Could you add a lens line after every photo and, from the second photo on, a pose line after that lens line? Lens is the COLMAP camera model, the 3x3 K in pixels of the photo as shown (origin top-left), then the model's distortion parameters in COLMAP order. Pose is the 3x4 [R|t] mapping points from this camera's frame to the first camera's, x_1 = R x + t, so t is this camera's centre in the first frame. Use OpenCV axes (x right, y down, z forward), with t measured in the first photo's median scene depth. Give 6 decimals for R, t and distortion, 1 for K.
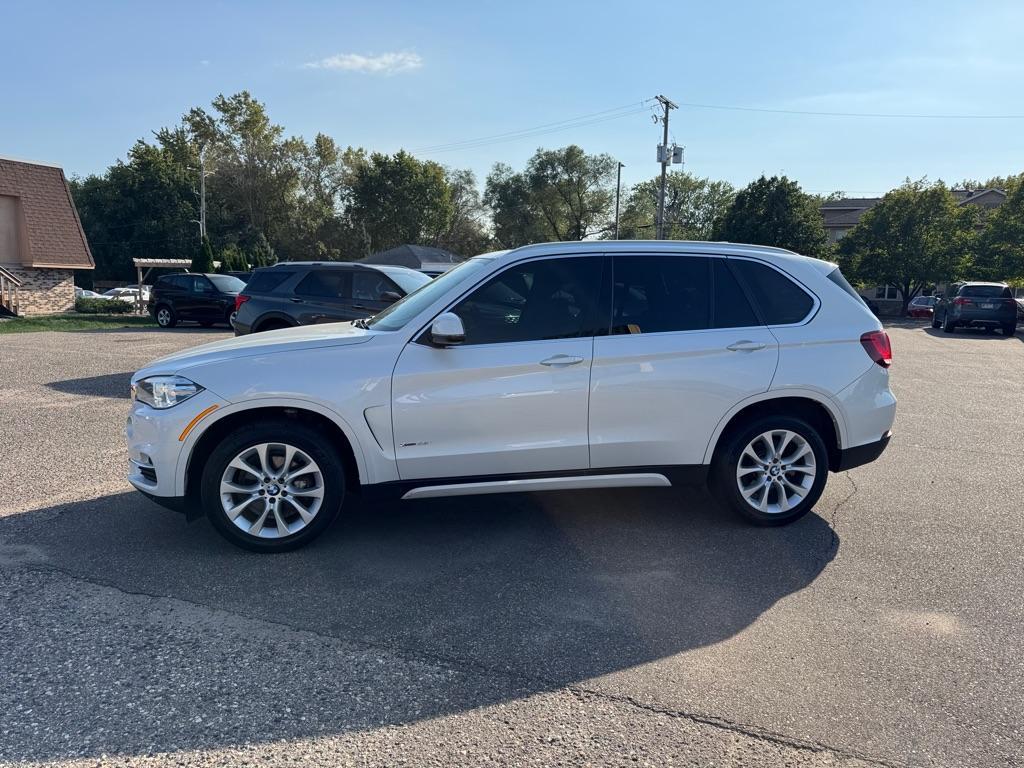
lens RADIAL K [[732.9, 0, 512.0], [0, 732.9, 384.0], [0, 0, 1]] dist [0.052222, -0.081166]
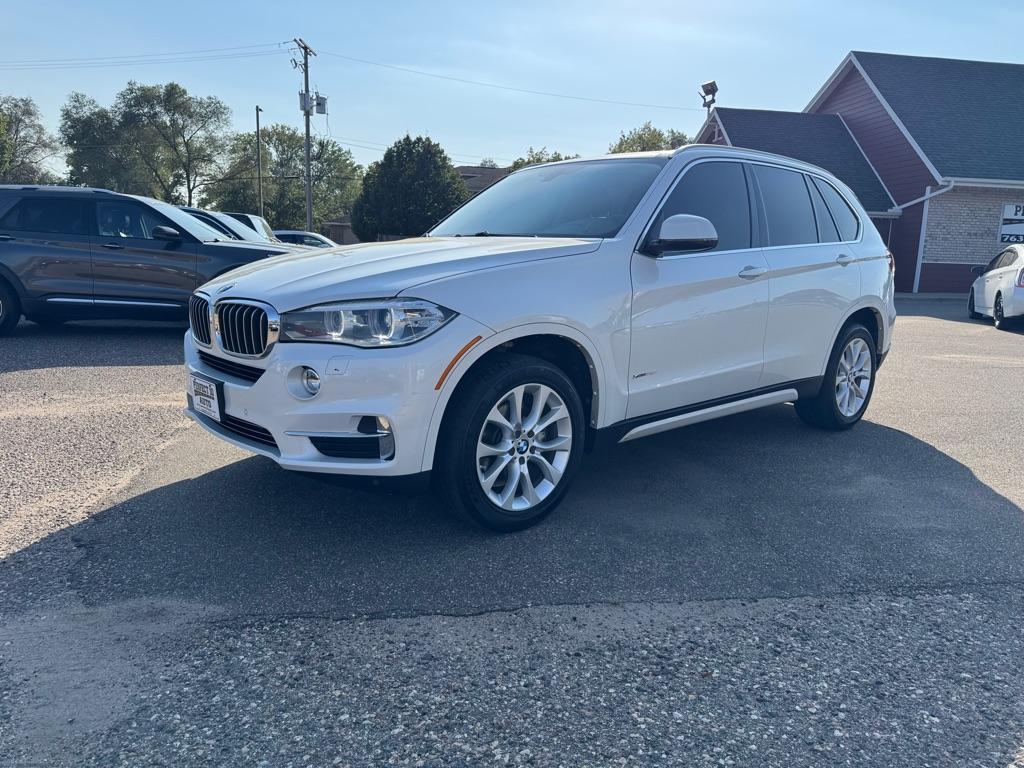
lens RADIAL K [[726.0, 0, 509.5], [0, 726.0, 379.0], [0, 0, 1]] dist [0.055337, -0.071482]
pose [[0.861867, -0.079085, 0.500930, -0.073095], [0.055970, 0.996565, 0.061035, 0.002946], [-0.504037, -0.024567, 0.863333, 0.037899]]
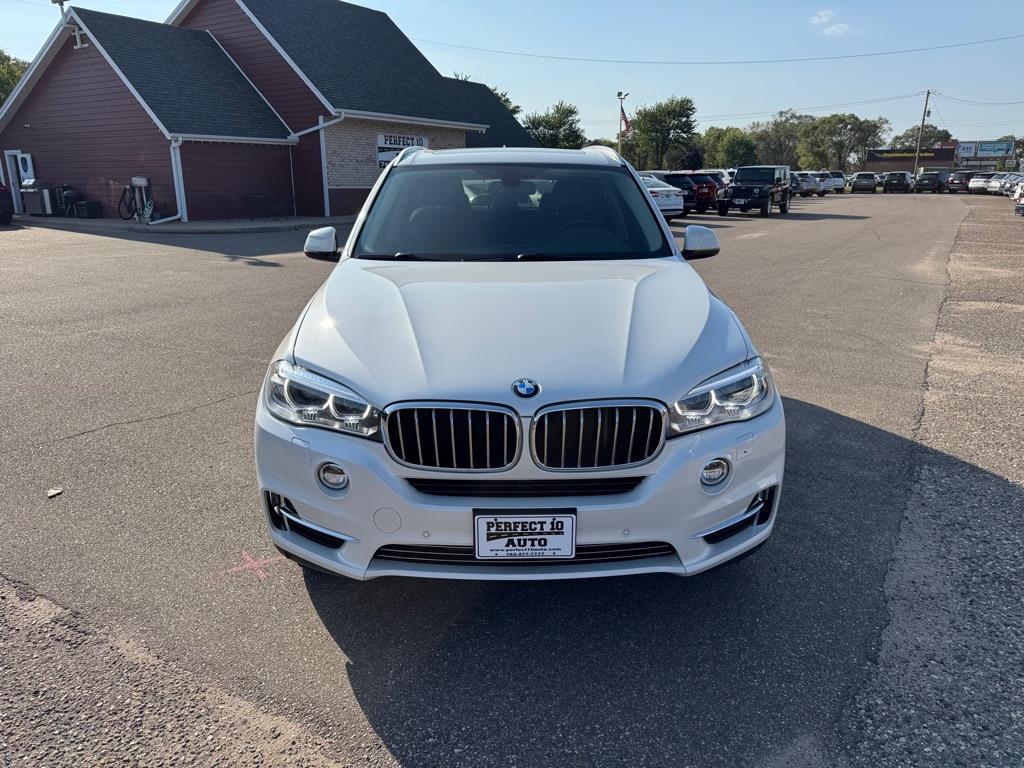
lens RADIAL K [[736.0, 0, 500.6], [0, 736.0, 367.2], [0, 0, 1]] dist [0.073208, -0.082732]
pose [[0.170942, -0.263855, 0.949294, -0.117670], [0.135938, 0.960577, 0.242512, -0.021254], [-0.975858, 0.087590, 0.200071, 0.115121]]
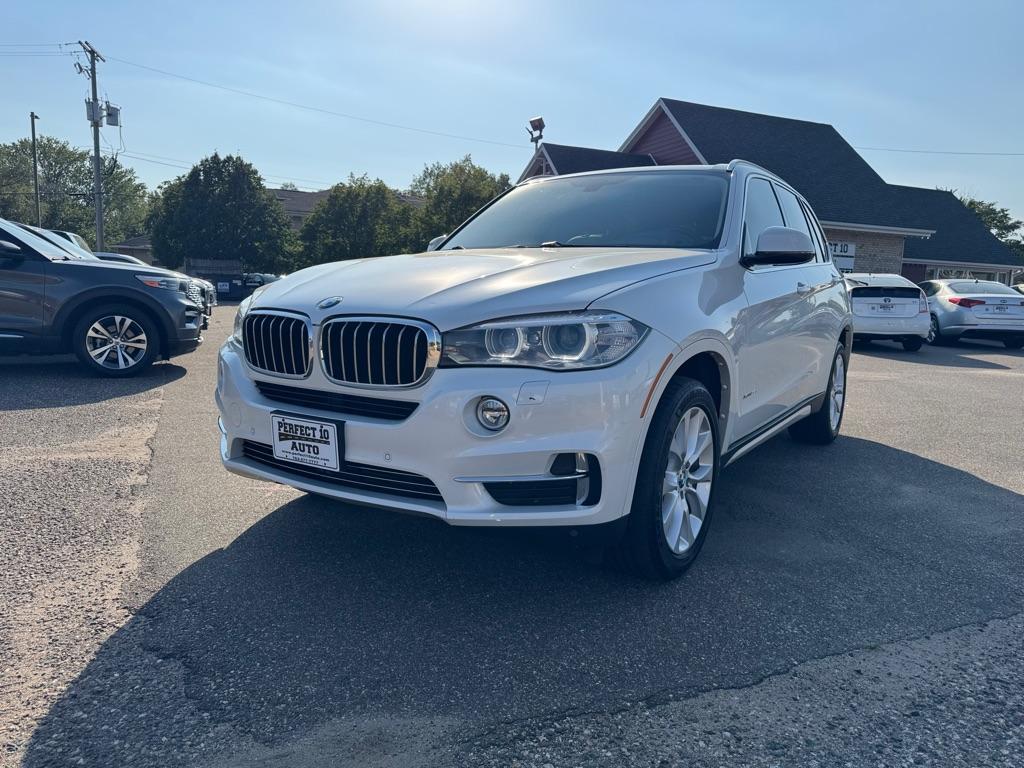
lens RADIAL K [[726.0, 0, 509.5], [0, 726.0, 379.0], [0, 0, 1]] dist [0.055337, -0.071482]
pose [[0.695843, -0.082961, 0.713386, -0.094435], [0.077926, 0.996163, 0.039835, 0.001437], [-0.713953, 0.027873, 0.699638, 0.068482]]
